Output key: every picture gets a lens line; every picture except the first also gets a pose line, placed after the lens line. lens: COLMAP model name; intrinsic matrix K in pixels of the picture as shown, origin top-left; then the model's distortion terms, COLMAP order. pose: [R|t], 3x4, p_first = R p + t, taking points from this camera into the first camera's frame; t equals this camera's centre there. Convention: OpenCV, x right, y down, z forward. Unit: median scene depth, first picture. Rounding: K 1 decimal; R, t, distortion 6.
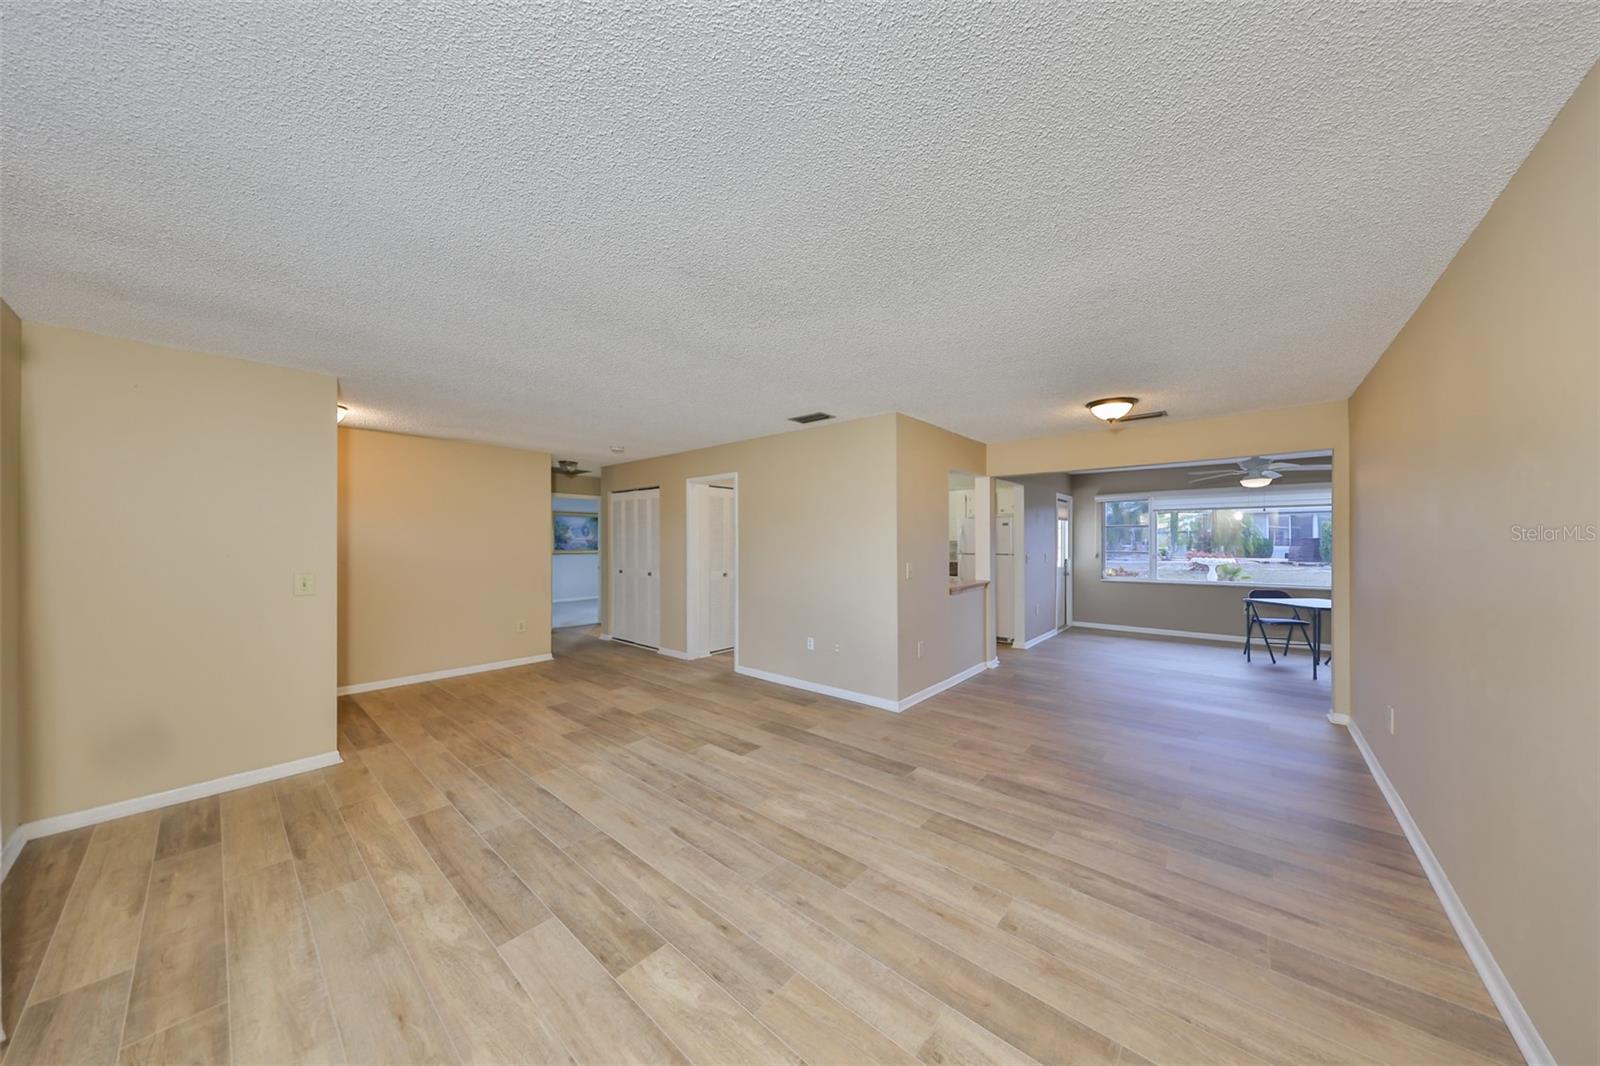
lens RADIAL K [[493.2, 0, 839.3], [0, 493.2, 538.5], [0, 0, 1]] dist [0.000117, 0.000022]
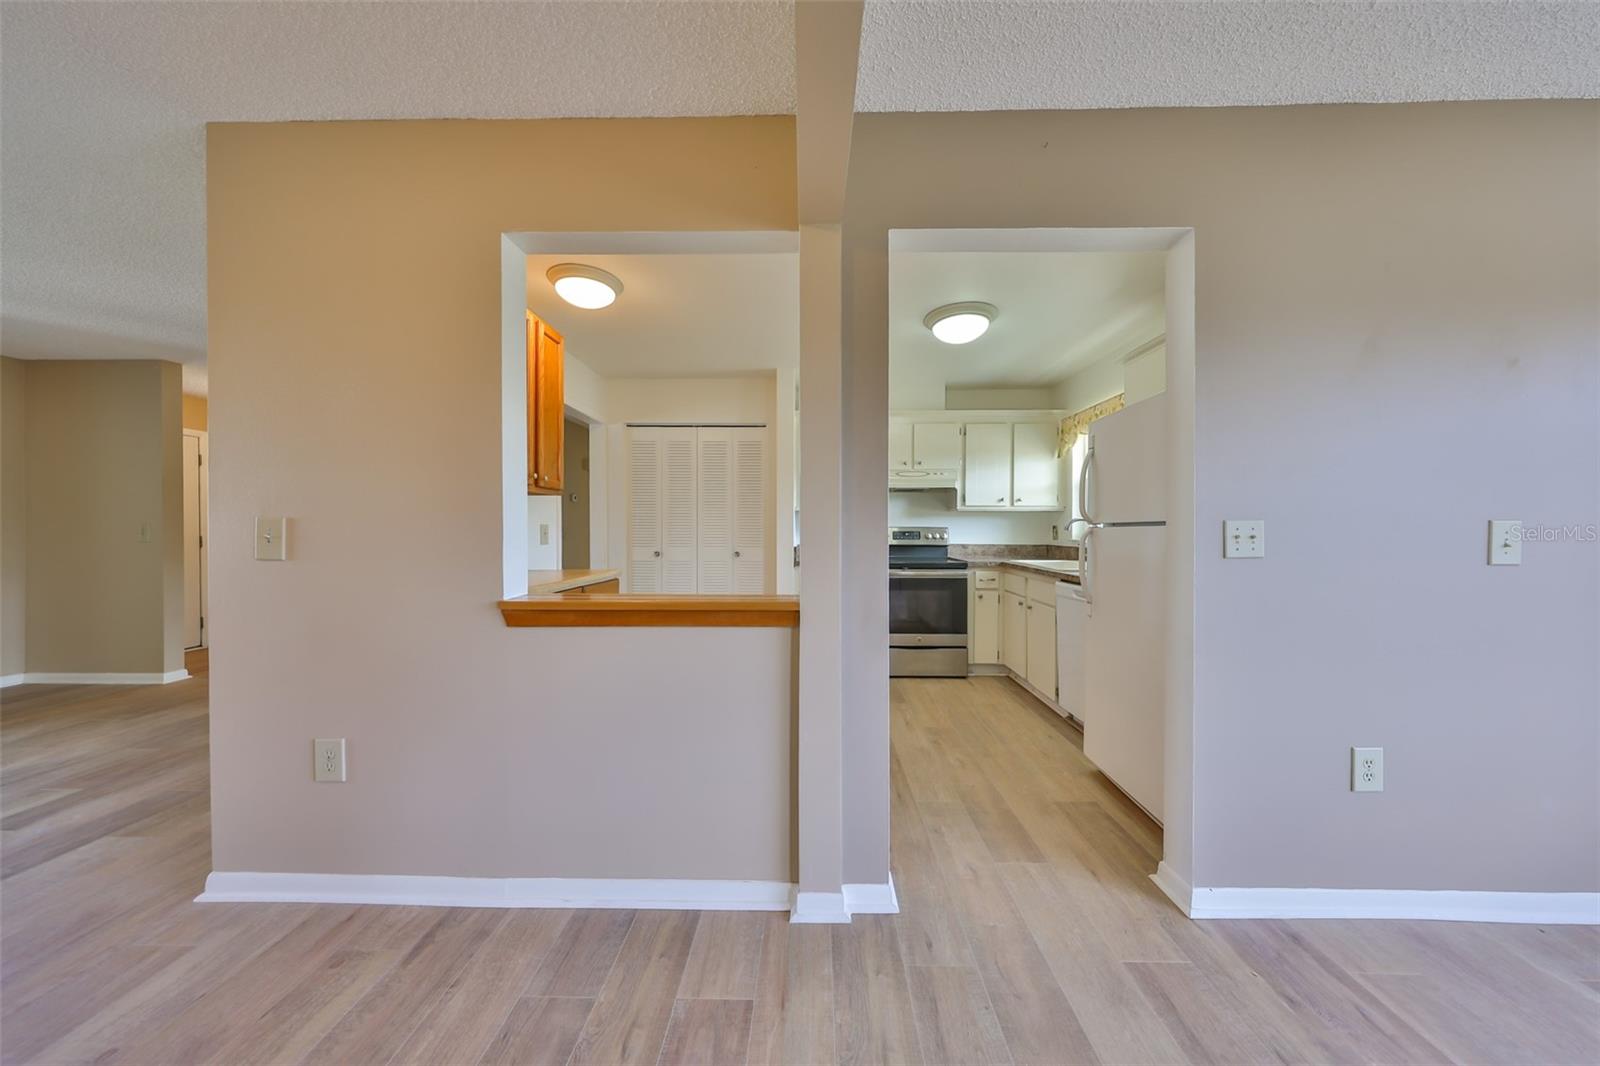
lens RADIAL K [[518.3, 0, 819.9], [0, 518.3, 533.9], [0, 0, 1]] dist [0.002384, 0.000124]
pose [[0.621190, 0.010367, -0.783591, 0.726696], [0.000602, 0.999906, 0.013706, 0.057151], [0.783659, -0.008985, 0.621126, 1.105262]]
